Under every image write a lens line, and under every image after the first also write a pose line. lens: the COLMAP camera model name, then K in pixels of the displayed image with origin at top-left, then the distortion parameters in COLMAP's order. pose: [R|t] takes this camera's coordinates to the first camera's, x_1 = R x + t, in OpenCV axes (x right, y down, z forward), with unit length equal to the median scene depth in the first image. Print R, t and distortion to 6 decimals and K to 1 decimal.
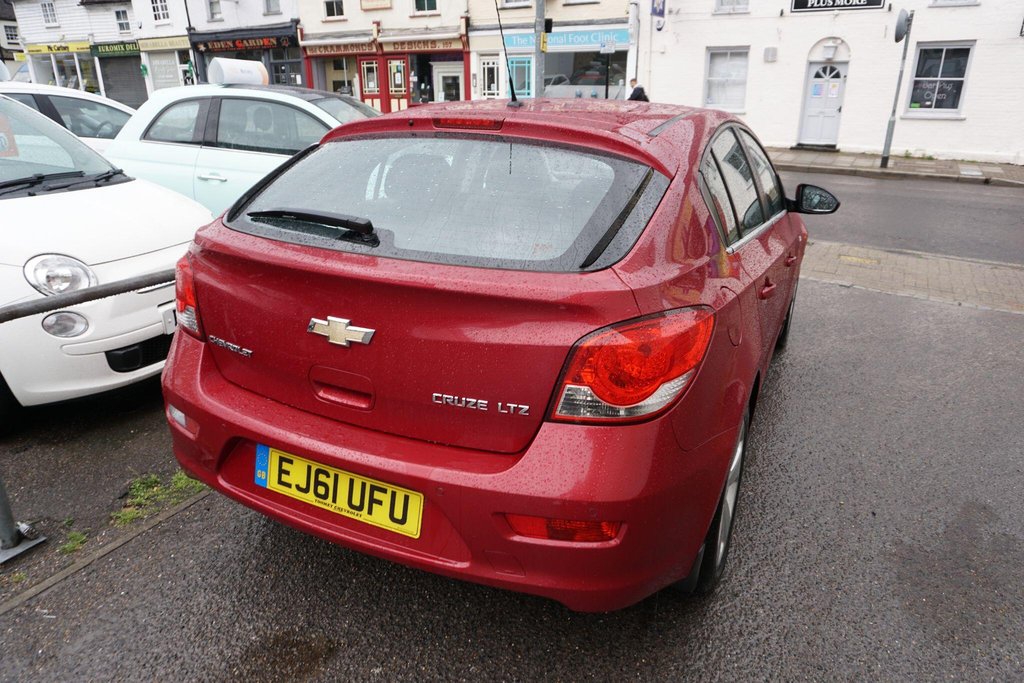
lens RADIAL K [[700.3, 0, 513.3], [0, 700.3, 357.7], [0, 0, 1]] dist [-0.035674, 0.030440]
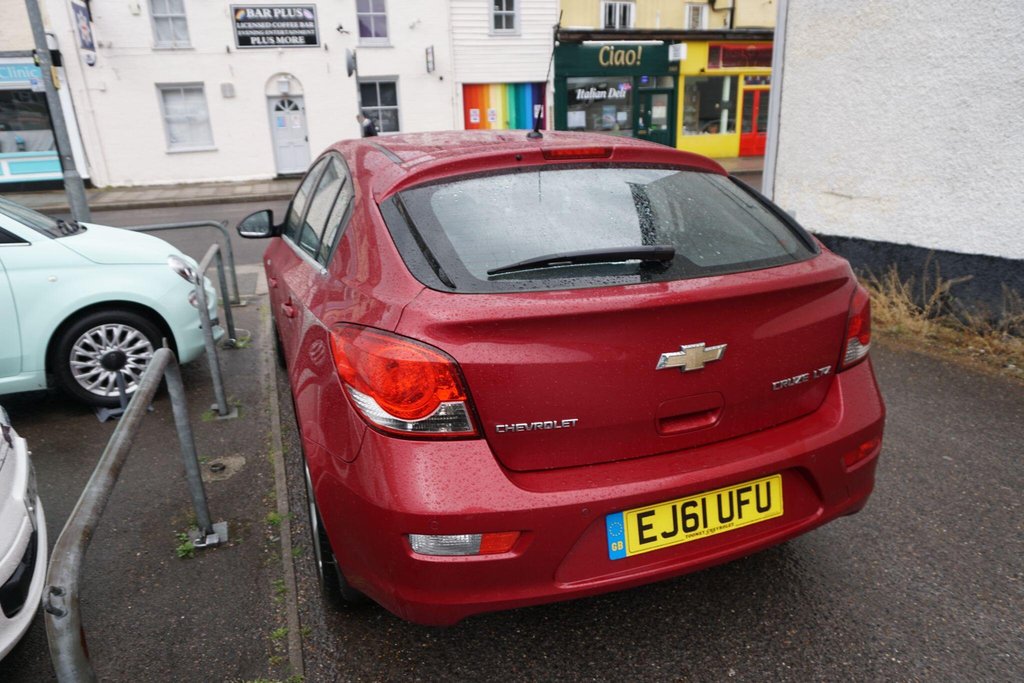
lens RADIAL K [[700.3, 0, 513.3], [0, 700.3, 357.7], [0, 0, 1]] dist [-0.035674, 0.030440]
pose [[0.679131, -0.272091, 0.681724, -0.154979], [0.302098, 0.950061, 0.078241, -0.027022], [-0.668967, 0.152812, 0.727414, 0.061555]]
